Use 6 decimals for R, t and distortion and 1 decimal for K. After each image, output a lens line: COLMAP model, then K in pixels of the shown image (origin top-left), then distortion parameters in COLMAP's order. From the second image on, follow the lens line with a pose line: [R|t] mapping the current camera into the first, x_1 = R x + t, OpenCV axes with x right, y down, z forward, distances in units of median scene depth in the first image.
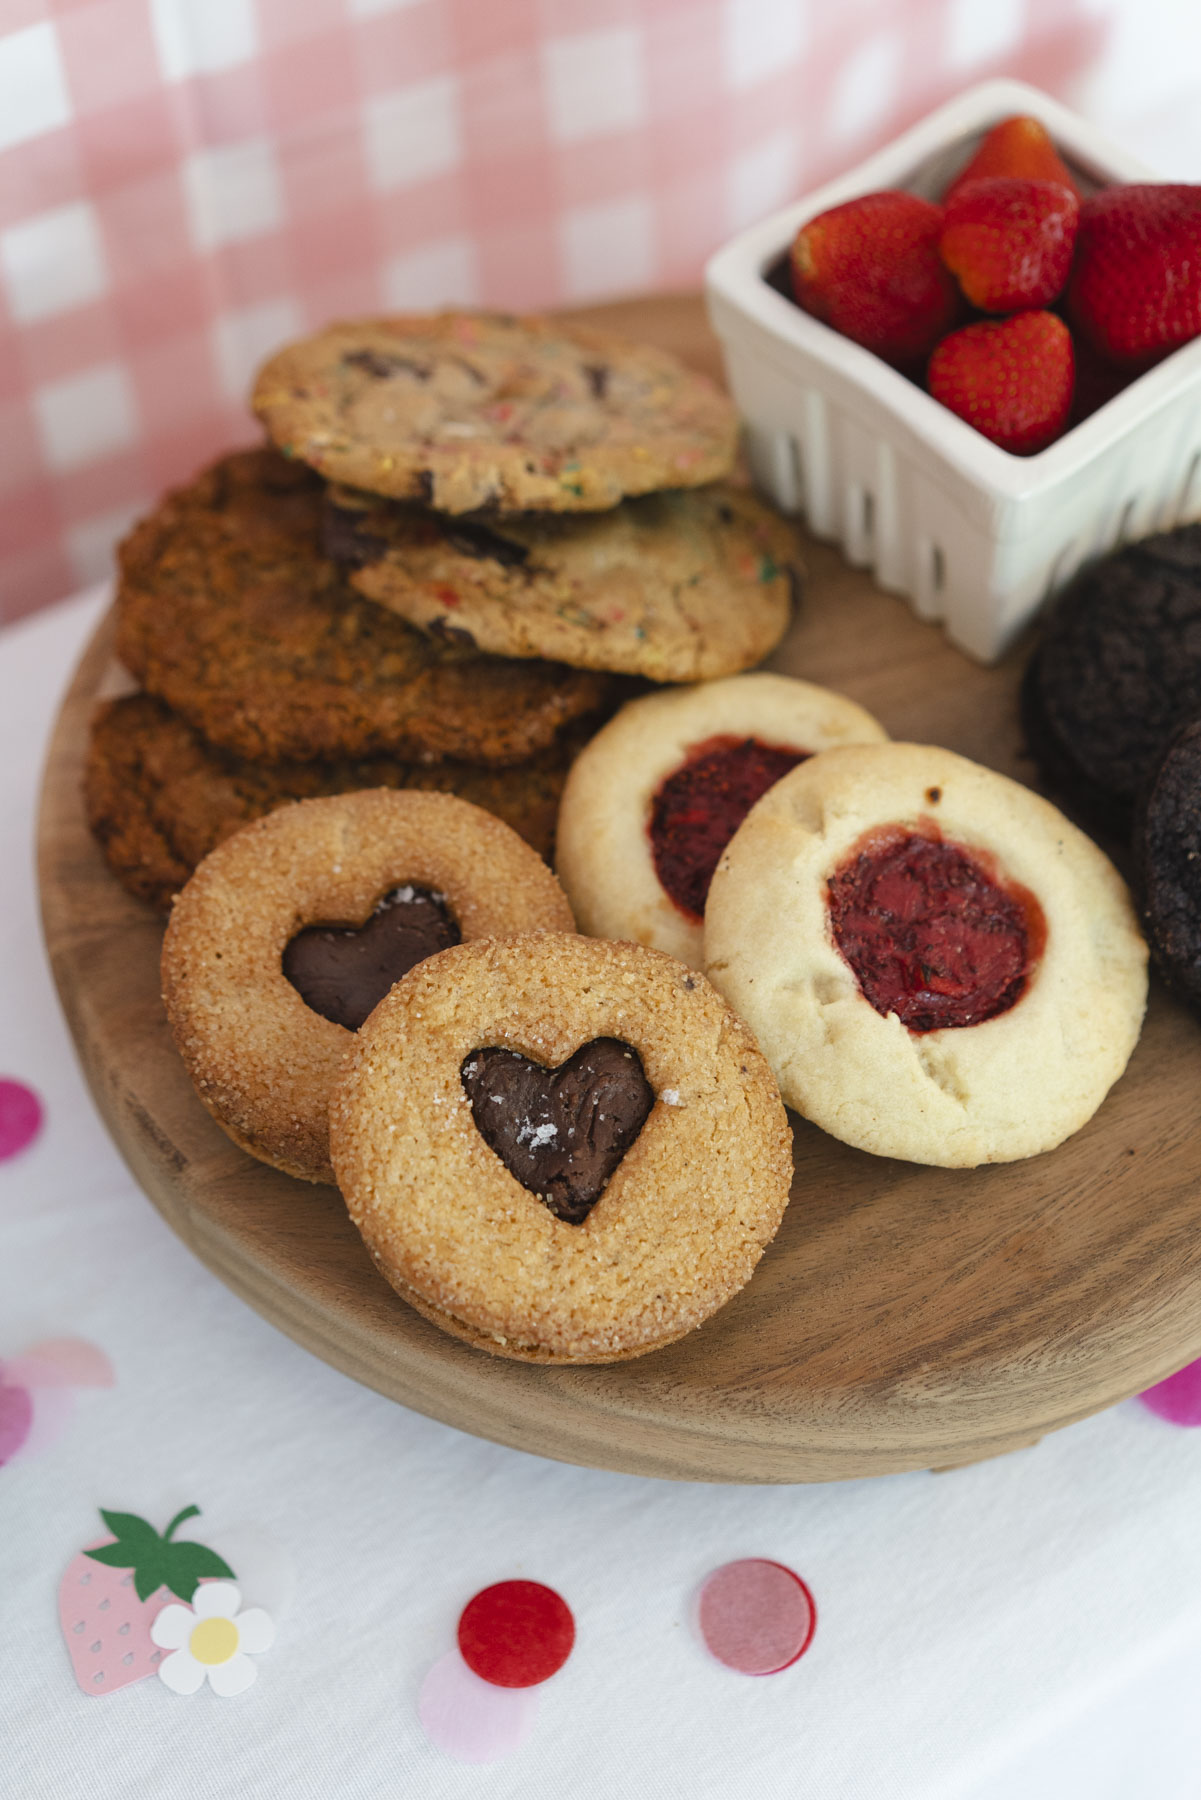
lens RADIAL K [[2913.8, 0, 601.1], [0, 2913.8, 898.5], [0, 0, 1]] dist [0.016890, 0.000000]
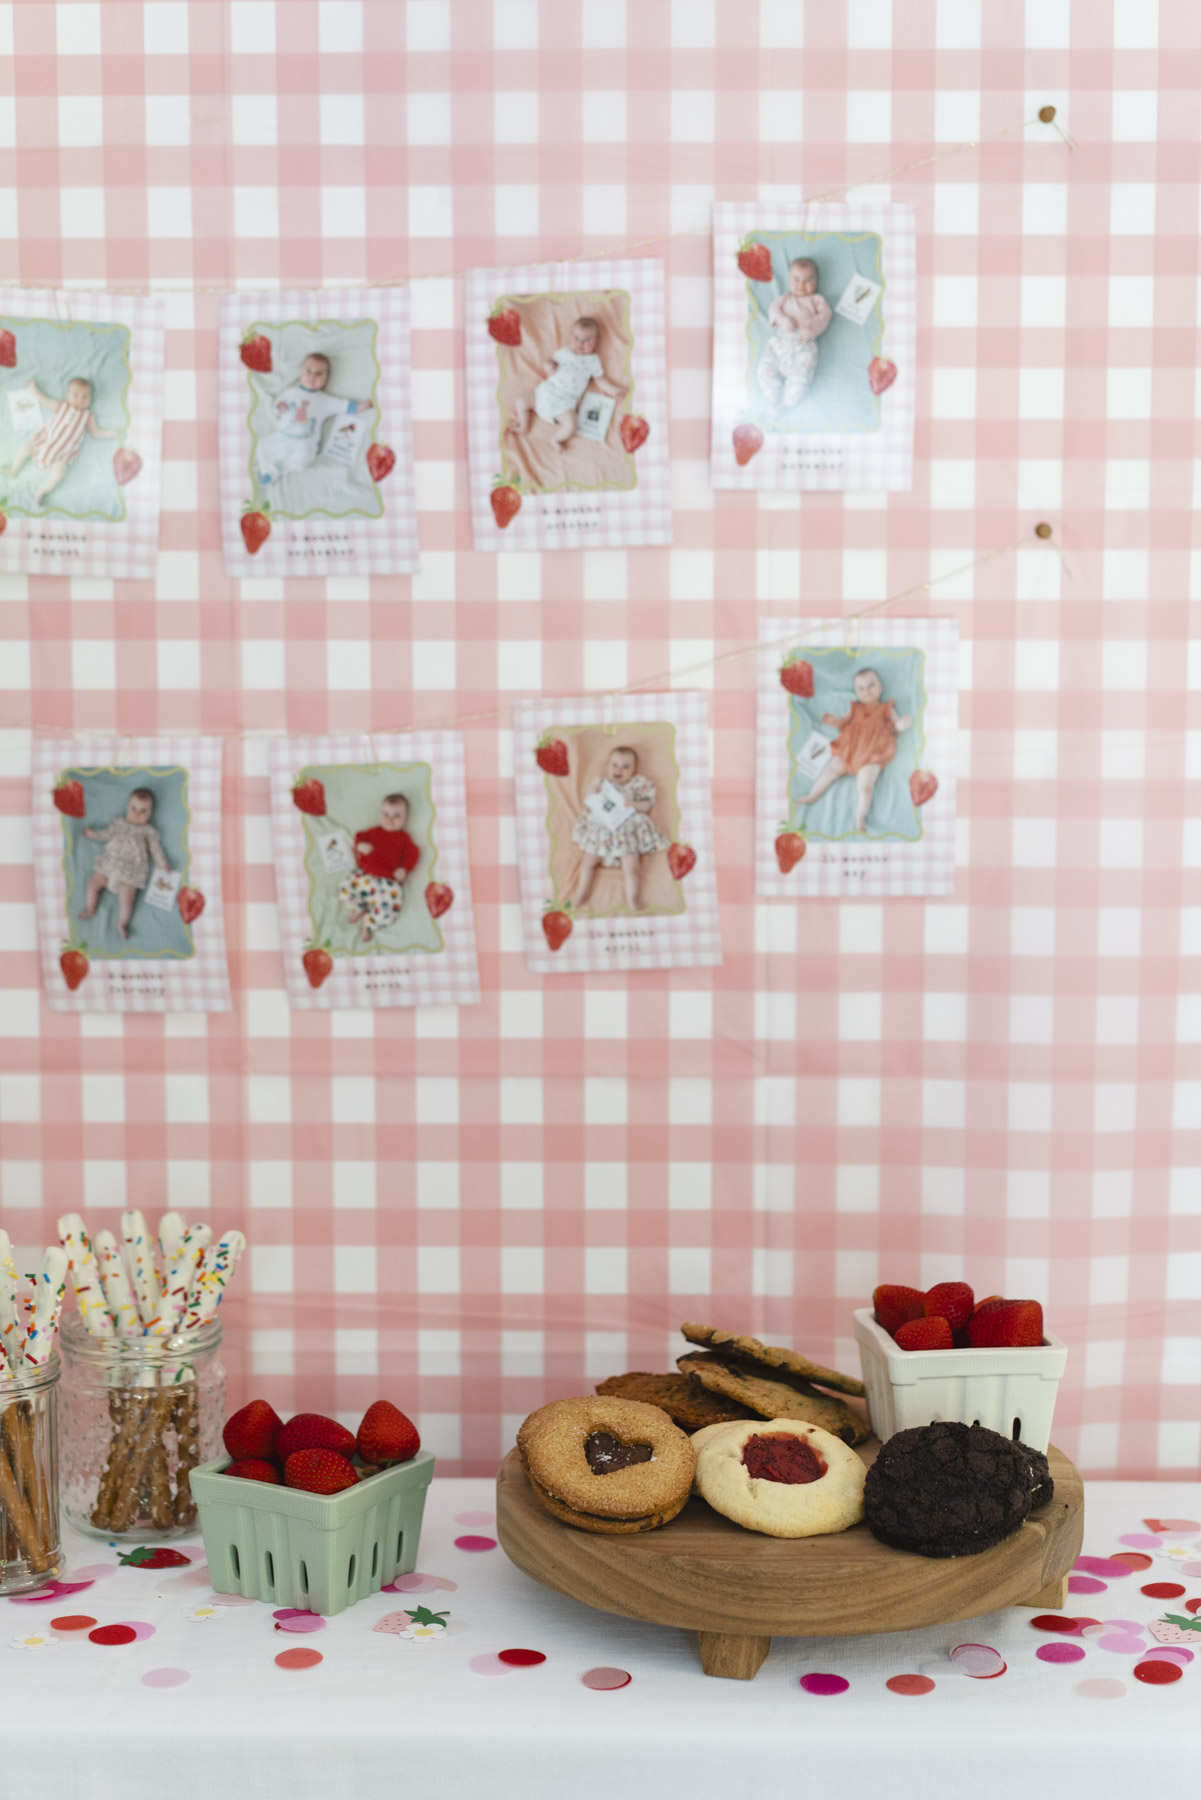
lens RADIAL K [[2913.8, 0, 612.0], [0, 2913.8, 917.3], [0, 0, 1]] dist [0.016890, 0.000000]
pose [[0.827819, 0.087885, -0.554069, 1.404272], [-0.460949, 0.669495, -0.582497, 1.286548], [0.319754, 0.737599, 0.594731, -0.950548]]
